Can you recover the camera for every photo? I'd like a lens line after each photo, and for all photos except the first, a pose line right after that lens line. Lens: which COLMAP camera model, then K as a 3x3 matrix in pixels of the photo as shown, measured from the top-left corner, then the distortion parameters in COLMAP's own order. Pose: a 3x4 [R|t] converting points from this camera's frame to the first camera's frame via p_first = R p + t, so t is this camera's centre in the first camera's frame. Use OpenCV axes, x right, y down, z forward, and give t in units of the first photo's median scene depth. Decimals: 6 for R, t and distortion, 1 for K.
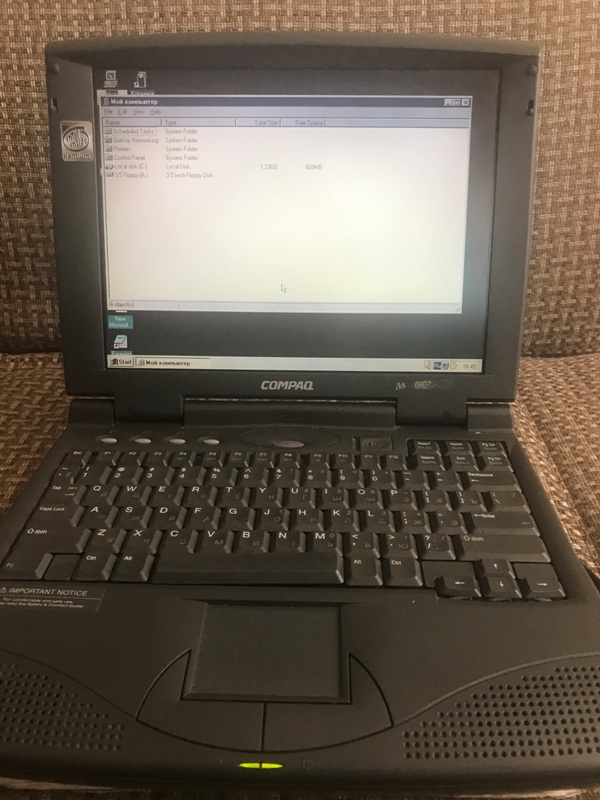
lens RADIAL K [[657.5, 0, 298.0], [0, 657.5, 393.3], [0, 0, 1]] dist [0.019329, -0.041400]
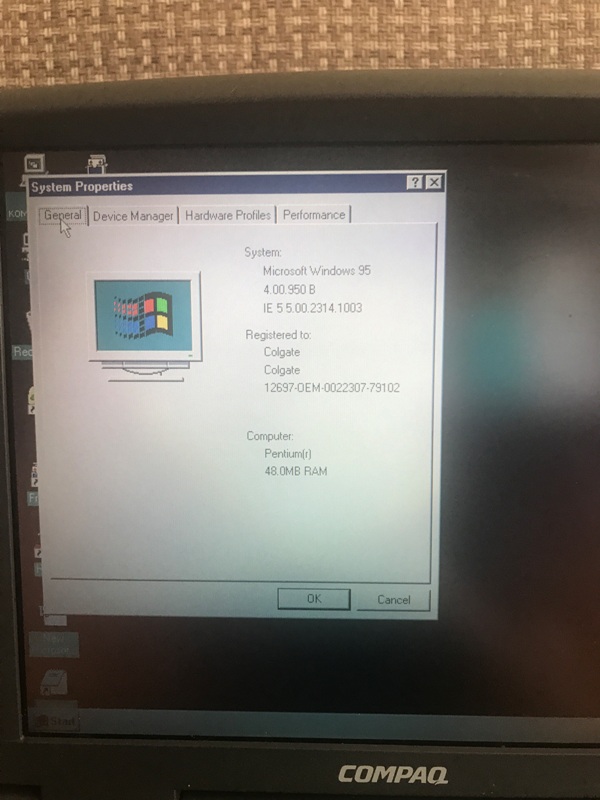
lens RADIAL K [[657.5, 0, 305.1], [0, 657.5, 394.2], [0, 0, 1]] dist [0.019329, -0.041400]
pose [[0.999906, -0.011436, -0.007576, -0.074482], [0.010875, 0.997464, -0.070335, -0.258804], [0.008362, 0.070246, 0.997495, 0.493915]]
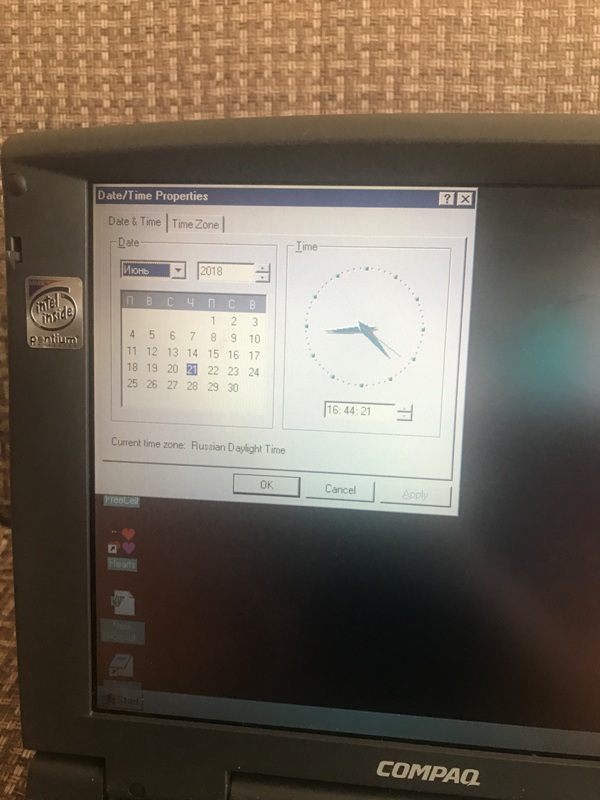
lens RADIAL K [[657.5, 0, 307.3], [0, 657.5, 397.9], [0, 0, 1]] dist [0.019329, -0.041400]
pose [[0.996392, 0.030407, -0.079231, -0.079340], [-0.034533, 0.998089, -0.051244, -0.278173], [0.077522, 0.053795, 0.995538, 0.457483]]
